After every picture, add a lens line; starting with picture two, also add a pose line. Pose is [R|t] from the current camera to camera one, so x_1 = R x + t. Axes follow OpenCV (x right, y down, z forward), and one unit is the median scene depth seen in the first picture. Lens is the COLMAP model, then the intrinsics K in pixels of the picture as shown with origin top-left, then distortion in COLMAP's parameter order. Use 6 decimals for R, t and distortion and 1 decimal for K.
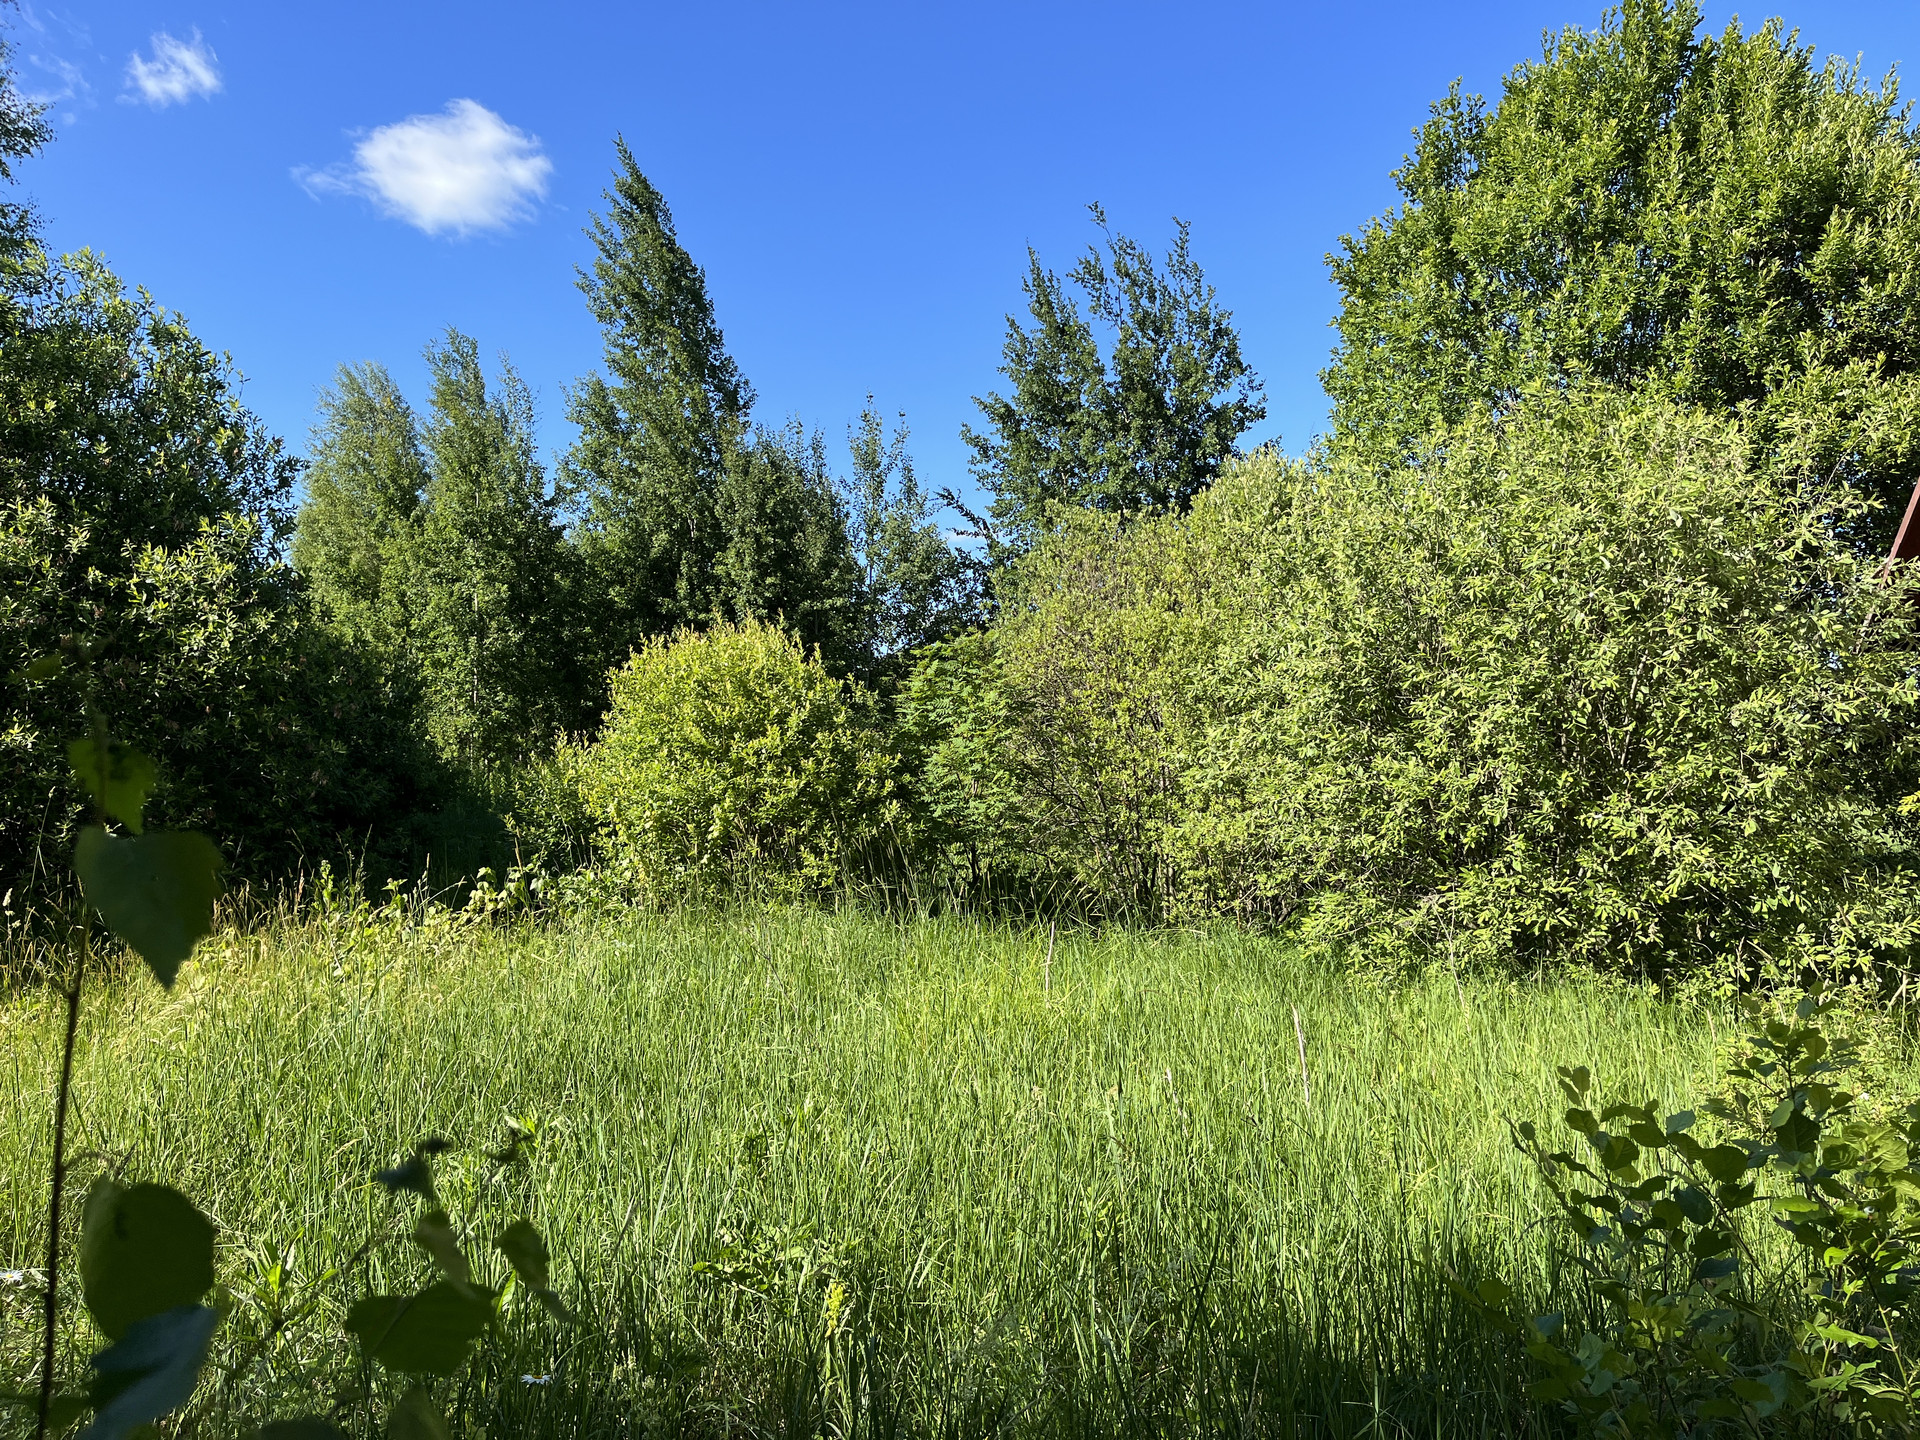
lens RADIAL K [[1477.7, 0, 980.0], [0, 1477.7, 717.5], [0, 0, 1]] dist [0.054216, -0.021996]
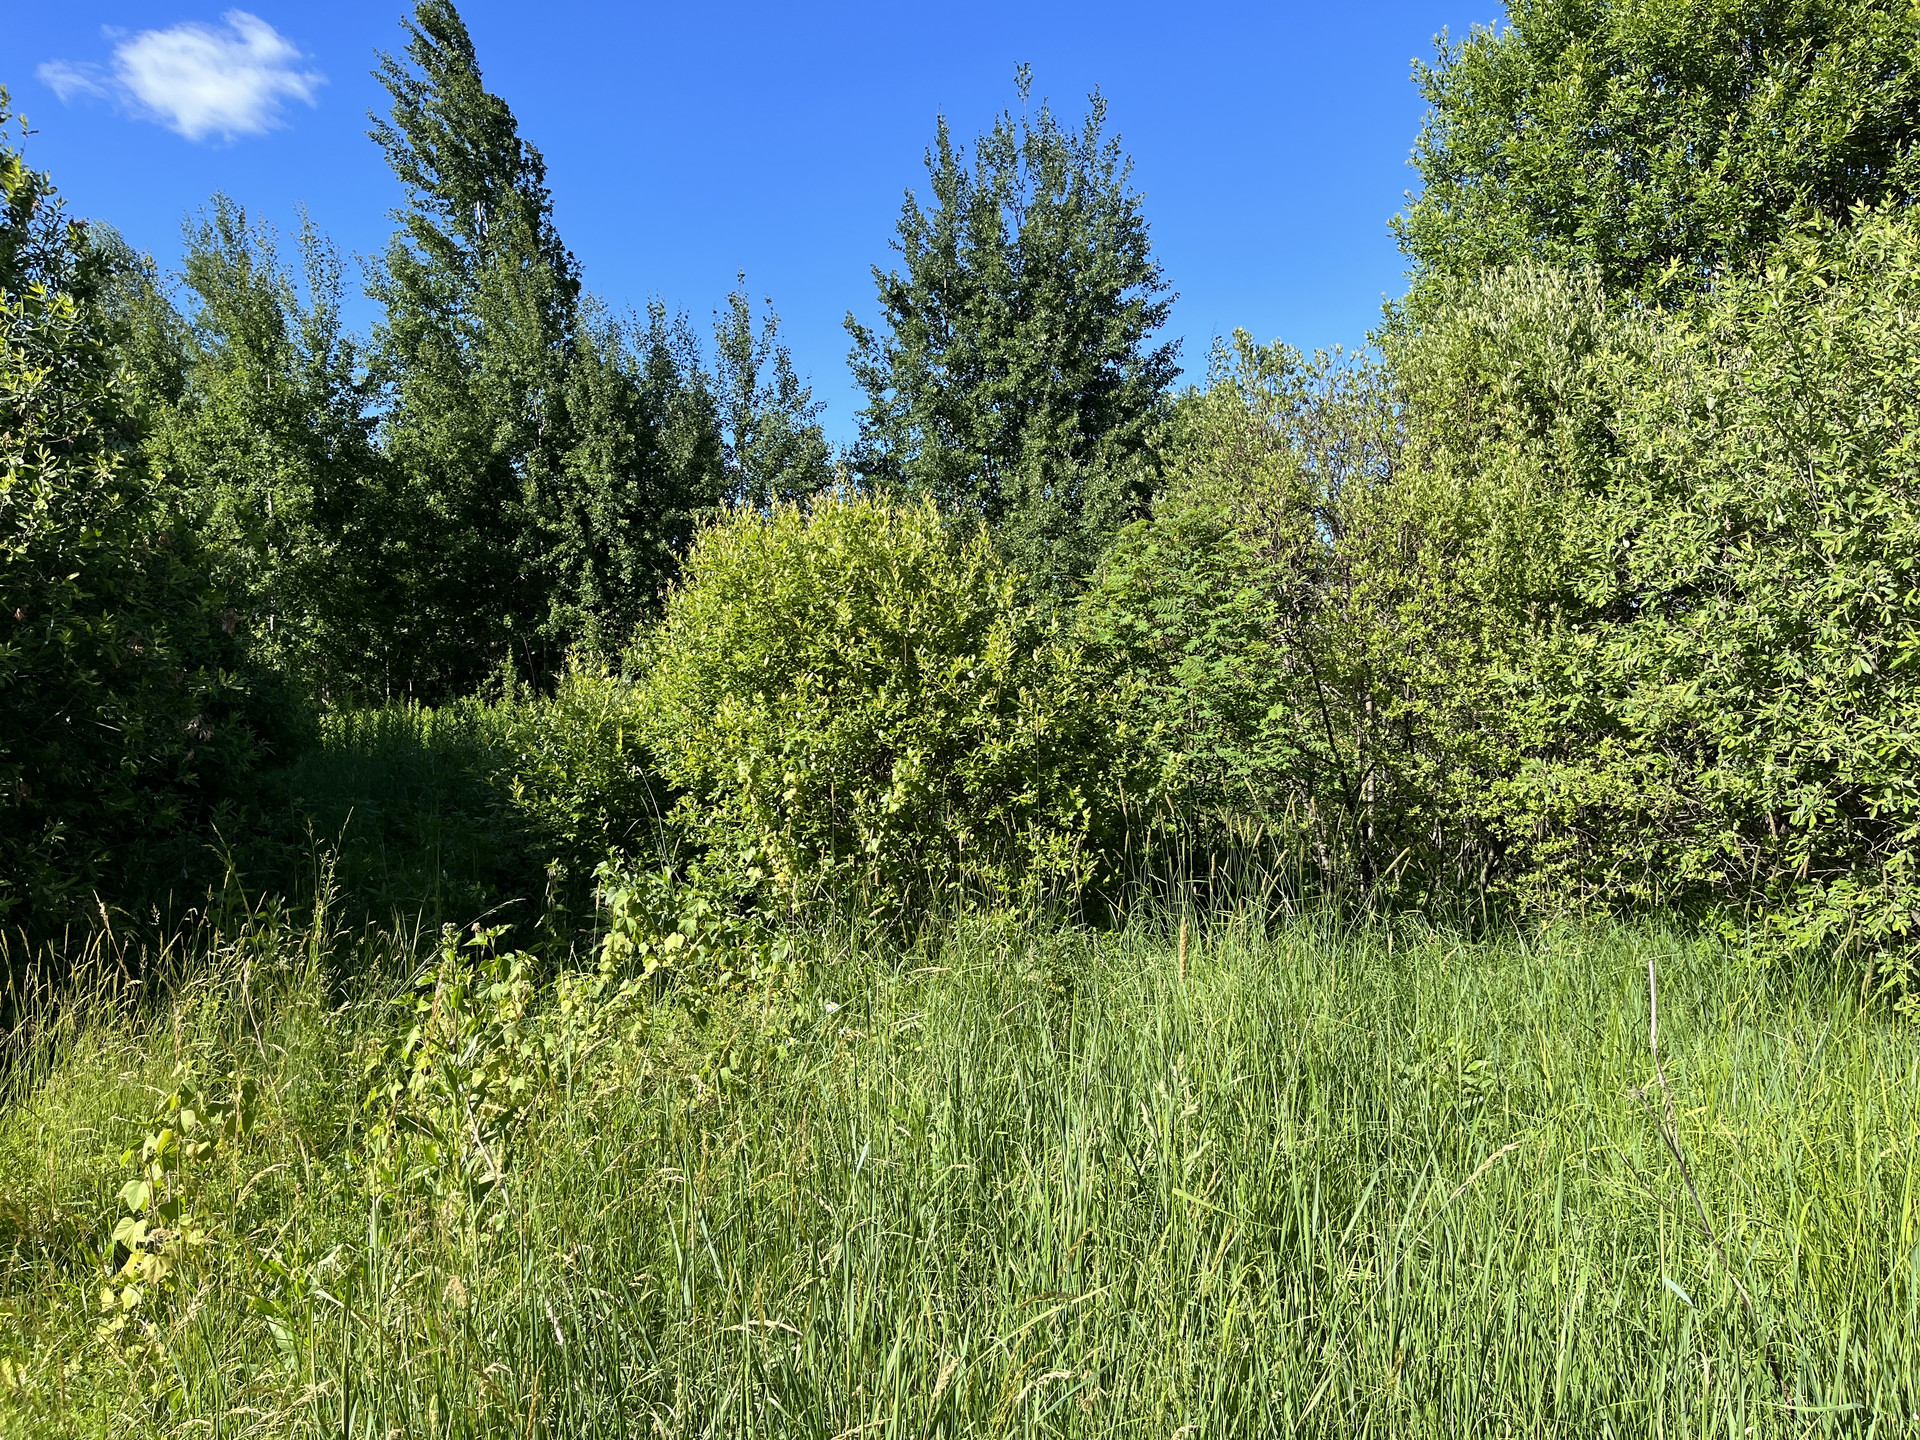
lens RADIAL K [[1477.7, 0, 966.3], [0, 1477.7, 706.9], [0, 0, 1]] dist [0.054216, -0.021996]
pose [[0.989760, -0.014346, 0.142016, -0.073722], [0.008768, 0.999168, 0.039831, 0.003356], [-0.142469, -0.038178, 0.989063, 0.115132]]
